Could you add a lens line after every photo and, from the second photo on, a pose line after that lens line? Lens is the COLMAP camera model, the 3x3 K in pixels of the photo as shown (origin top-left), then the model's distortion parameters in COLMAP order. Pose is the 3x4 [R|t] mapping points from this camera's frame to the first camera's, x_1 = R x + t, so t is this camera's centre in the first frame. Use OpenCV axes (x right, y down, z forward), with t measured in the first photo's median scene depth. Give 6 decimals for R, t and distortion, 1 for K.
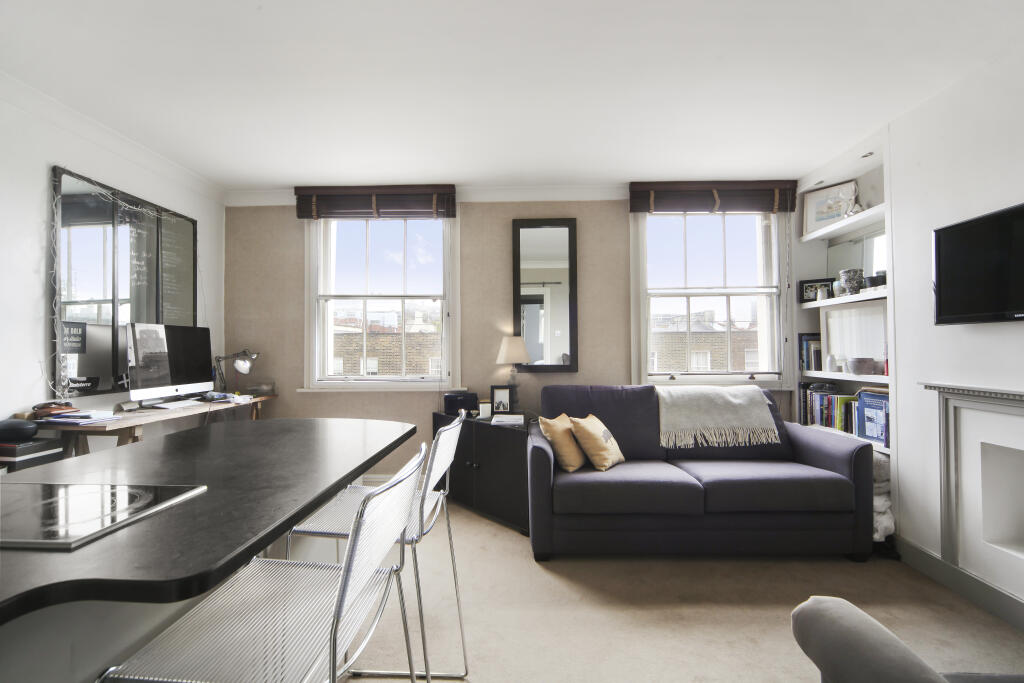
lens RADIAL K [[443.6, 0, 510.8], [0, 443.6, 342.1], [0, 0, 1]] dist [-0.000944, 0.000386]
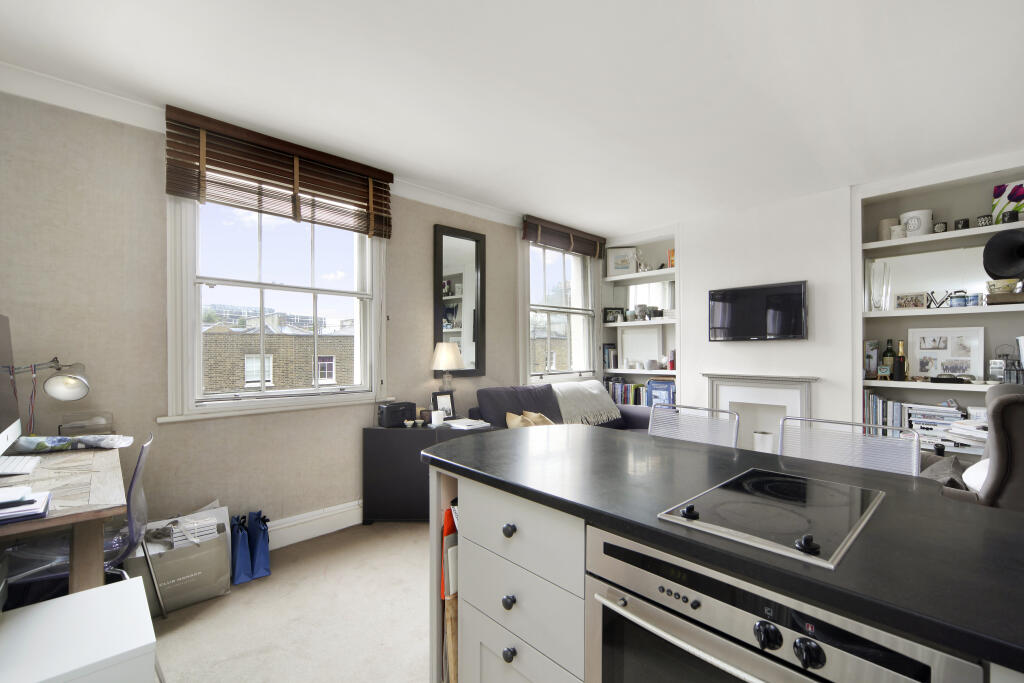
lens RADIAL K [[443.6, 0, 519.5], [0, 443.6, 350.8], [0, 0, 1]] dist [-0.000944, 0.000386]
pose [[0.696332, 0.003482, 0.717711, -0.603088], [-0.010735, 0.999927, 0.005564, -0.000814], [-0.717639, -0.011579, 0.696319, 0.181702]]
